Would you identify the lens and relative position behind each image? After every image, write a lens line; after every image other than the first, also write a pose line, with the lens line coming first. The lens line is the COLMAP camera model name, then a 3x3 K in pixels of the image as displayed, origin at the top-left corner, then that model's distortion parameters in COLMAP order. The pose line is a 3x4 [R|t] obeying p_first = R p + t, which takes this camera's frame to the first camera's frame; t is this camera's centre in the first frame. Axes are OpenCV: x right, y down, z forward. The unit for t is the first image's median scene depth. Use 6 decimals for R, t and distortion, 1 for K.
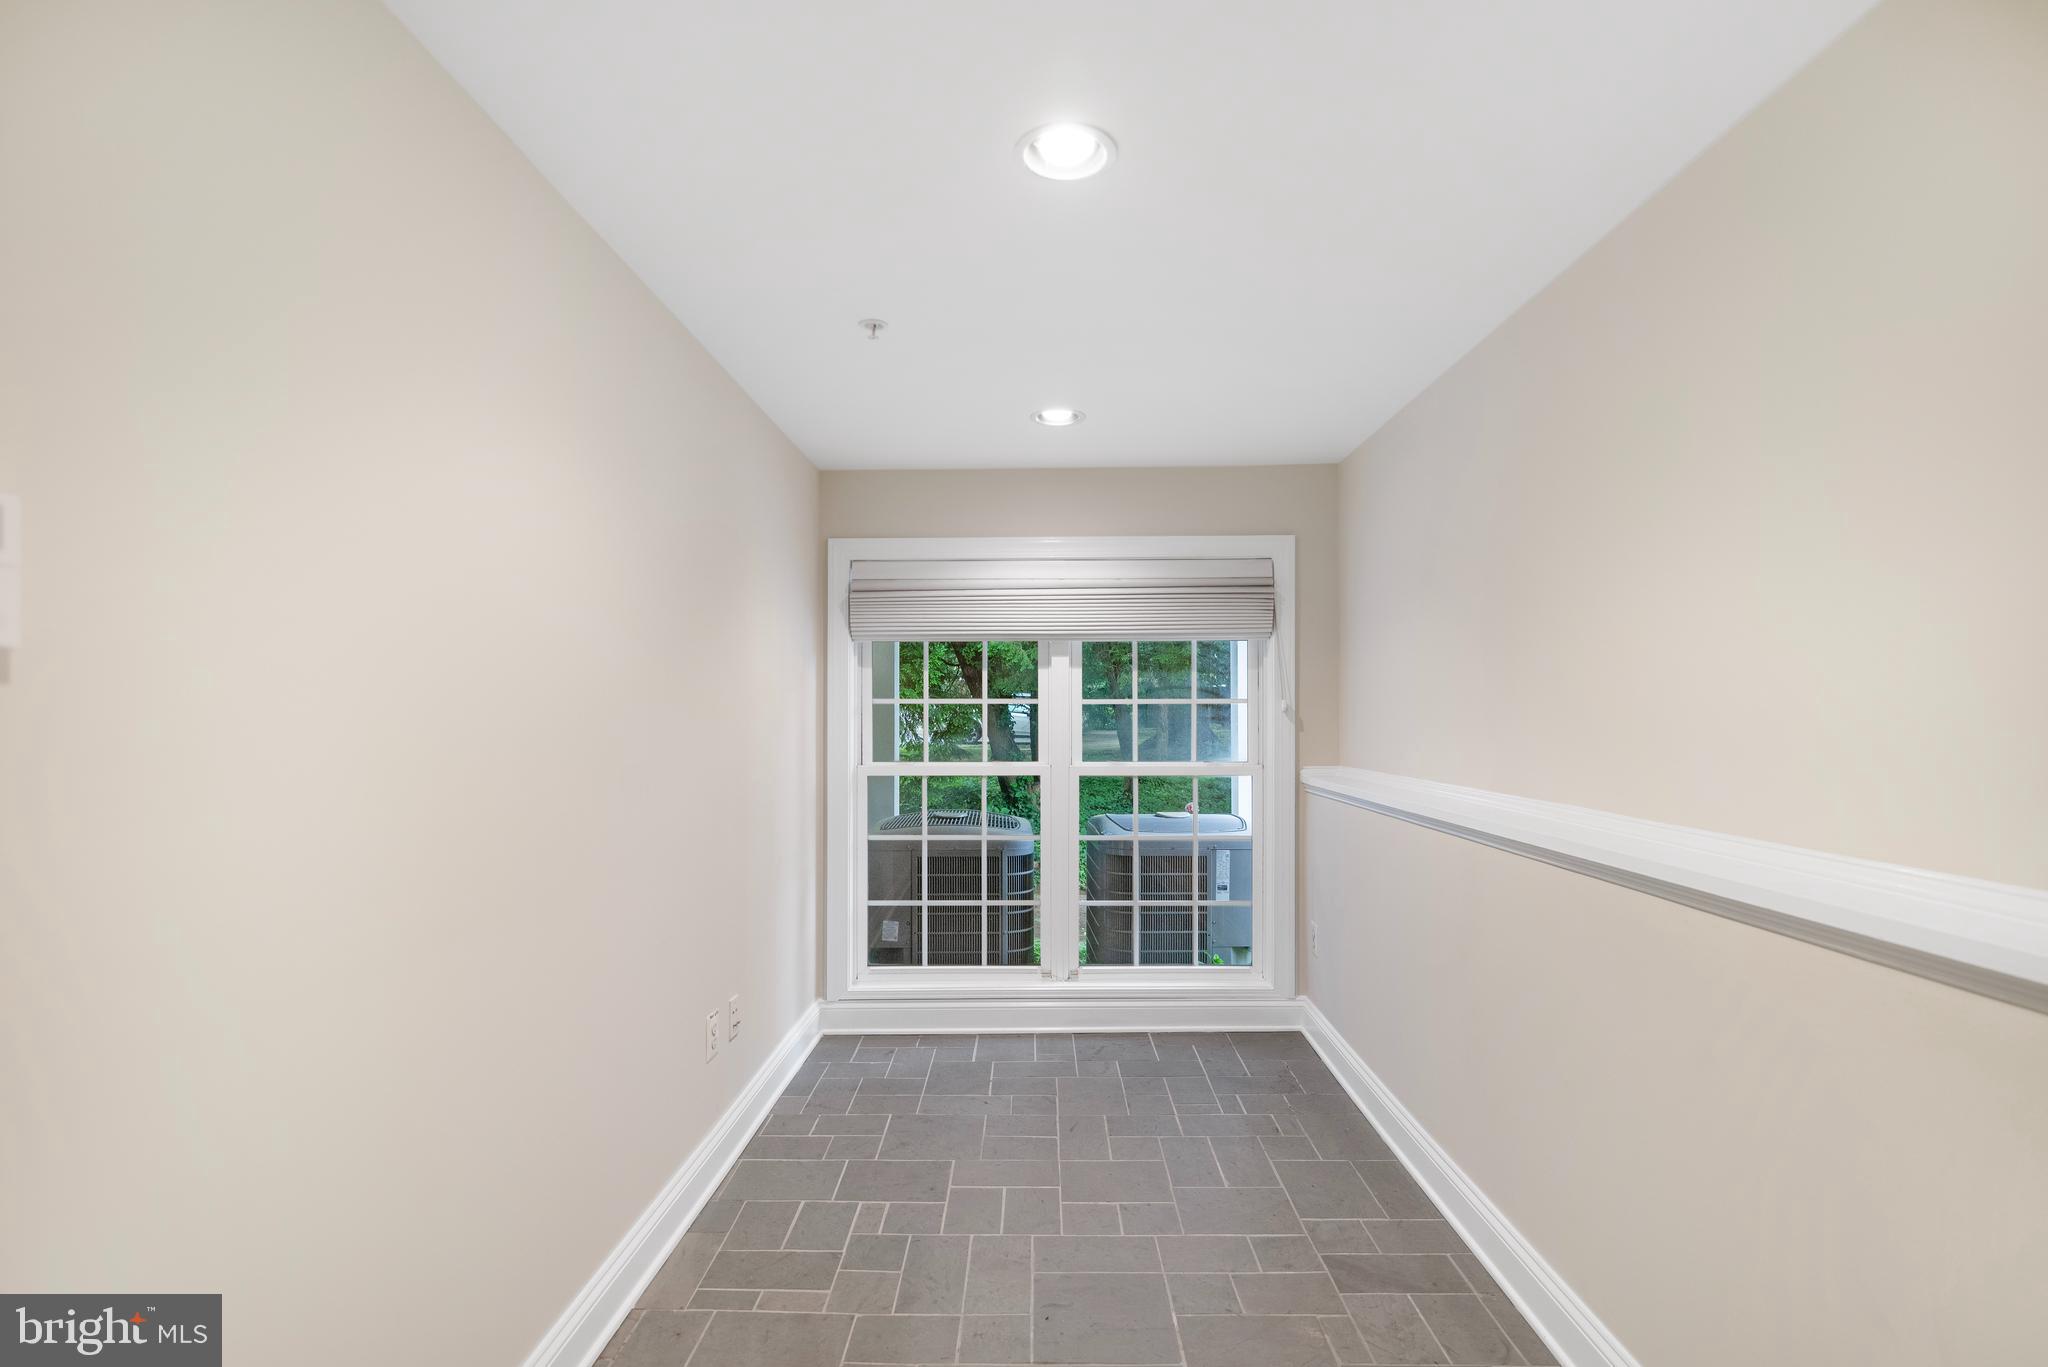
lens RADIAL K [[934.4, 0, 1023.6], [0, 934.4, 707.9], [0, 0, 1]] dist [0.001821, 0.000254]
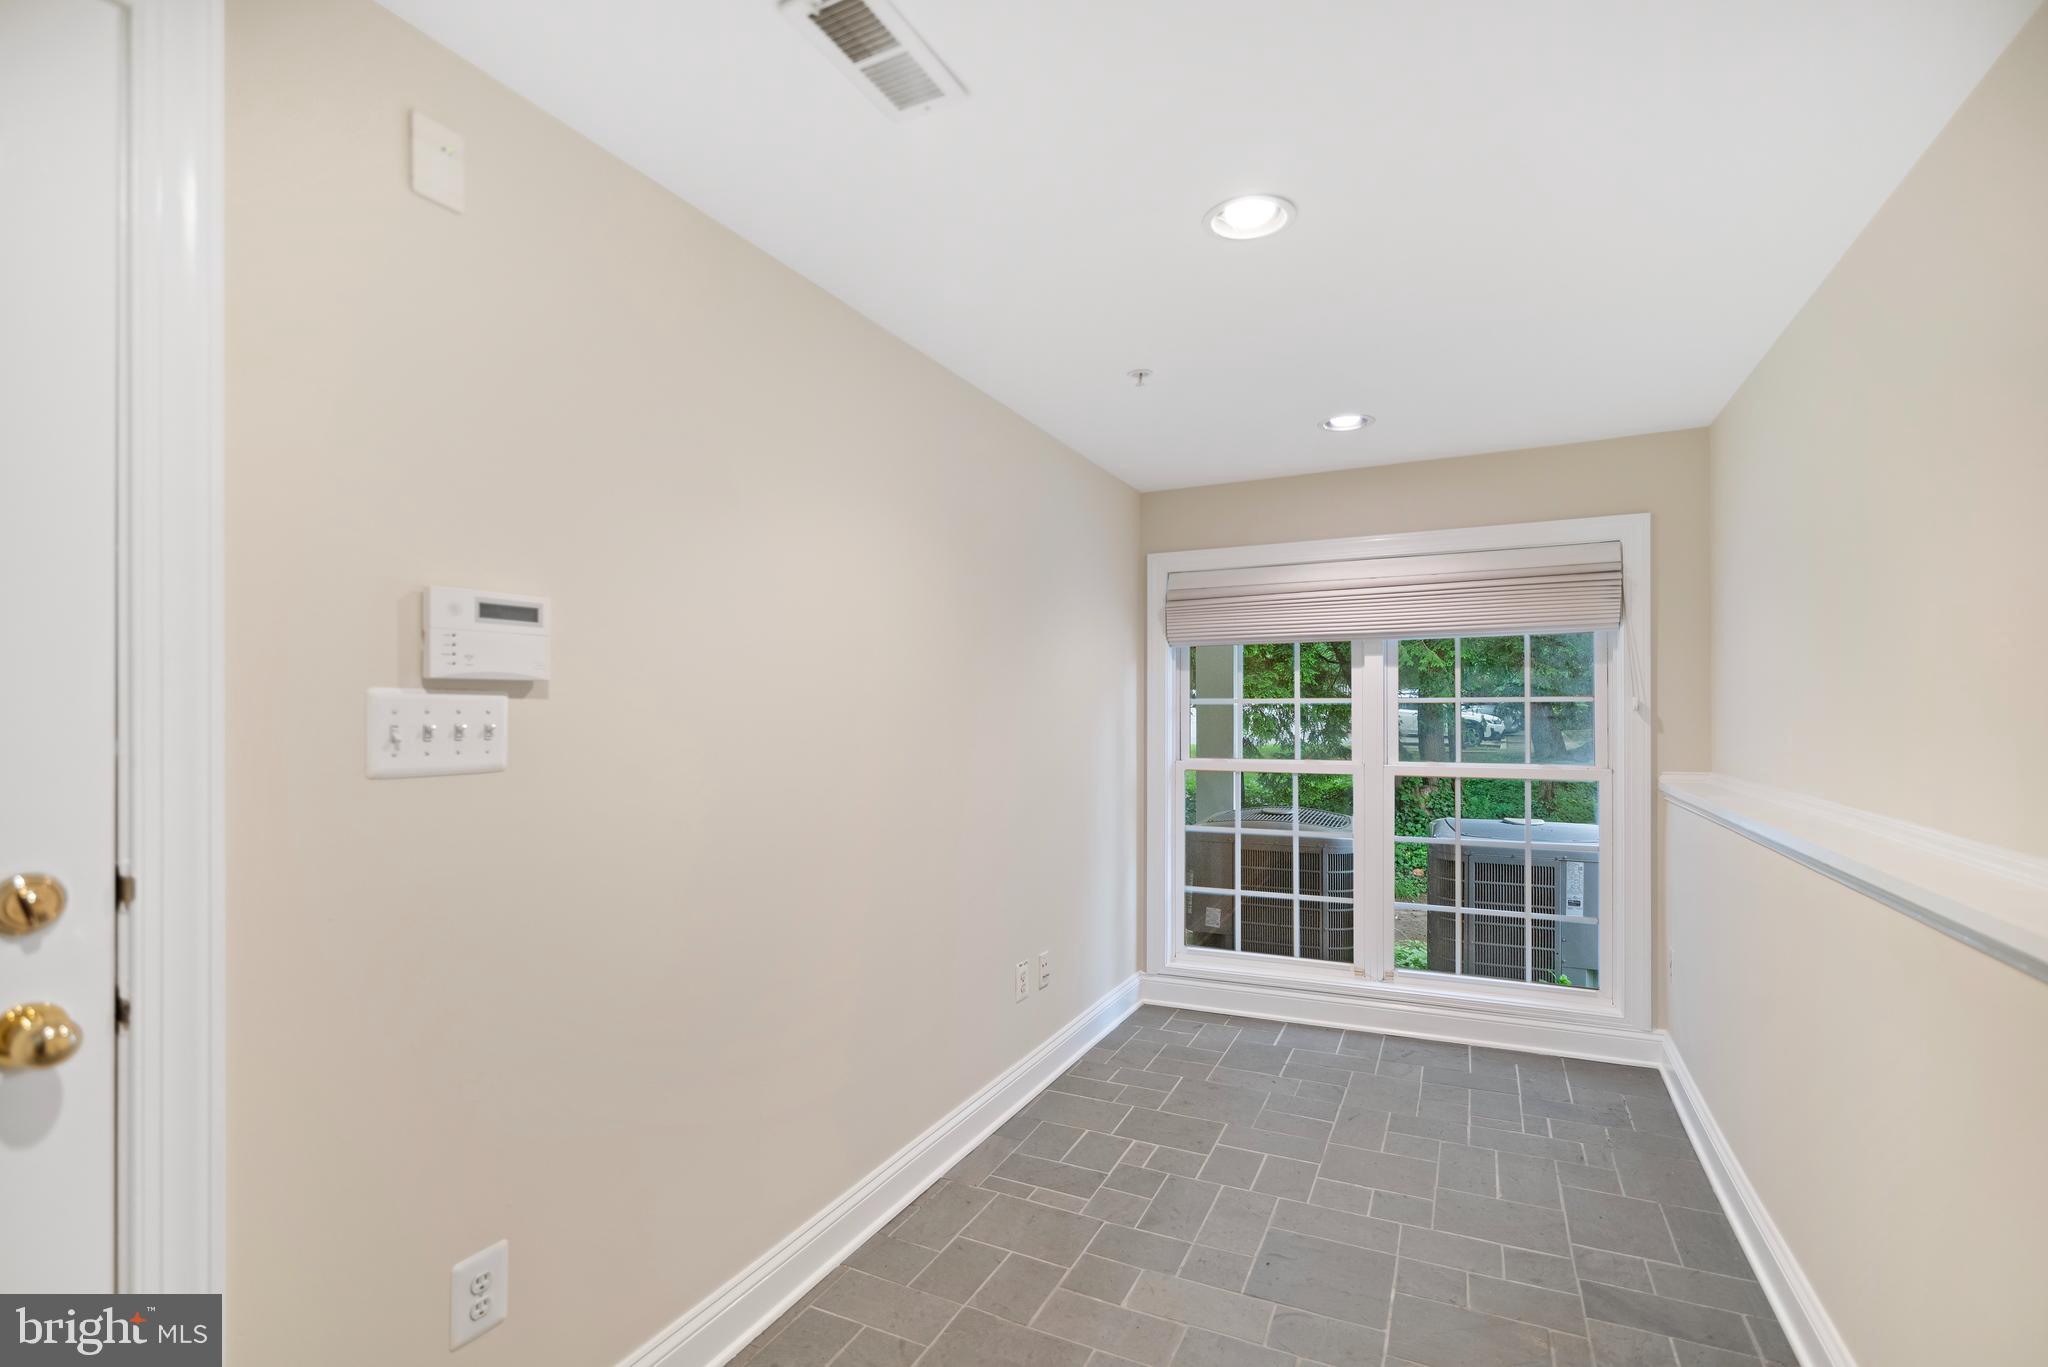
lens RADIAL K [[934.4, 0, 1023.6], [0, 934.4, 707.9], [0, 0, 1]] dist [0.001821, 0.000254]
pose [[0.908048, -0.003365, -0.418852, 0.120199], [0.004061, 0.999991, 0.000770, -0.001645], [0.418846, -0.002400, 0.908054, -0.062403]]
